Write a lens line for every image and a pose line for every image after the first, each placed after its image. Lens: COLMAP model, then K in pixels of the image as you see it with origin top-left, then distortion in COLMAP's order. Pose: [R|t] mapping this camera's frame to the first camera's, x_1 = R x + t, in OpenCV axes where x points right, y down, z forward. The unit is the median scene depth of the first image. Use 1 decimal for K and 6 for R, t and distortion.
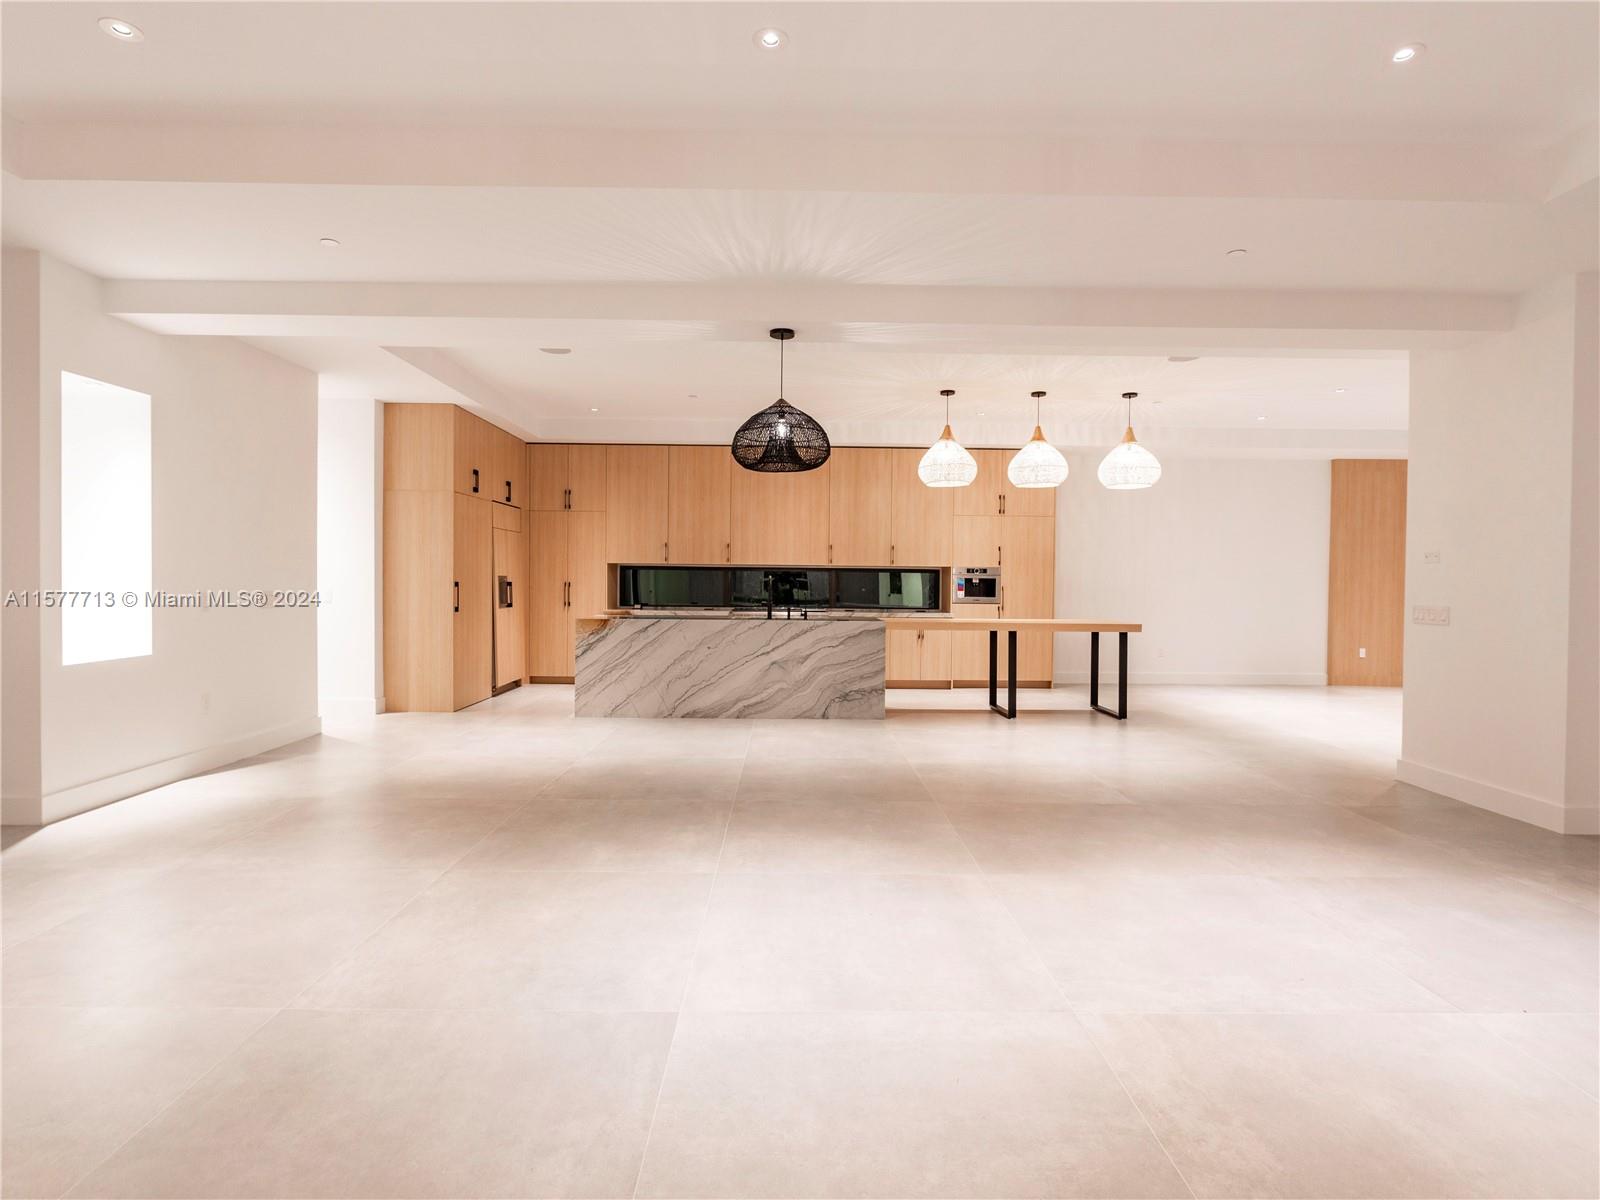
lens RADIAL K [[760.2, 0, 799.0], [0, 760.2, 594.2], [0, 0, 1]] dist [-0.000956, -0.000052]
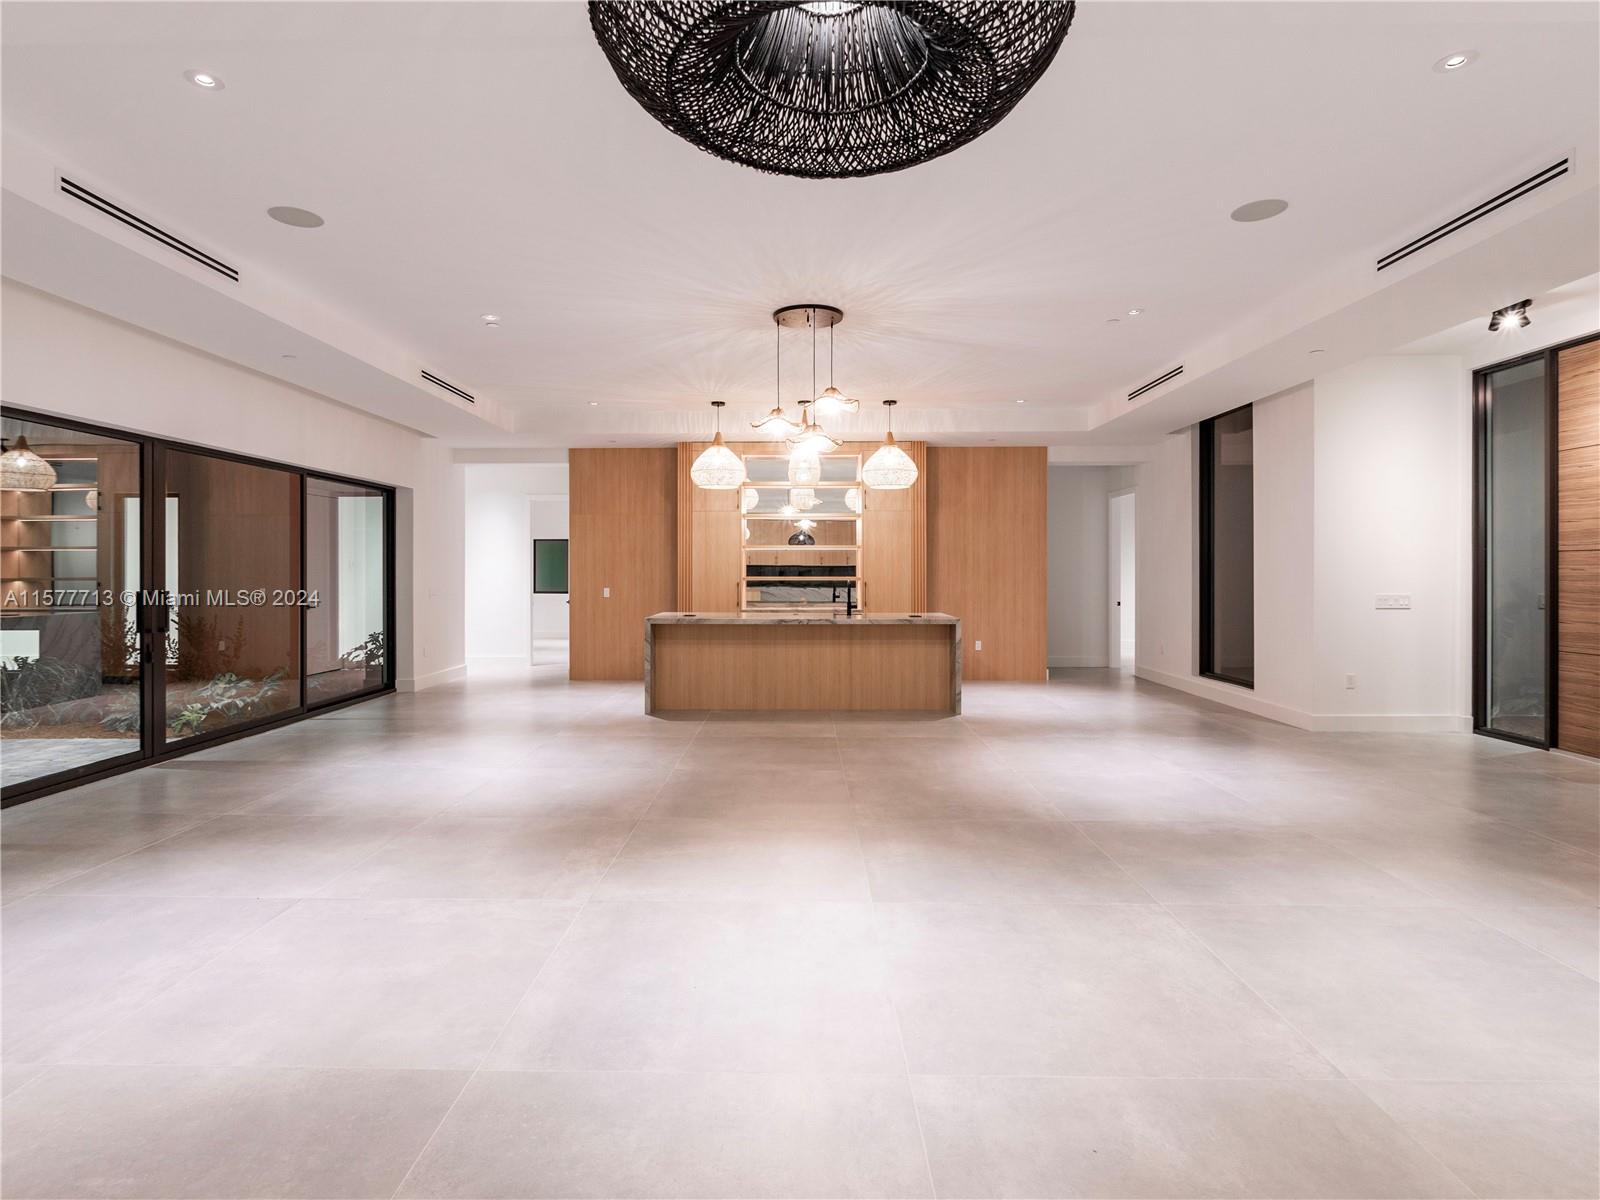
lens RADIAL K [[828.7, 0, 797.1], [0, 828.7, 573.9], [0, 0, 1]] dist [-0.002905, -0.000477]
pose [[-0.999751, -0.008598, 0.020604, -0.043697], [-0.008234, 0.999810, 0.017682, -0.069270], [-0.020752, 0.017508, -0.999631, 2.323927]]
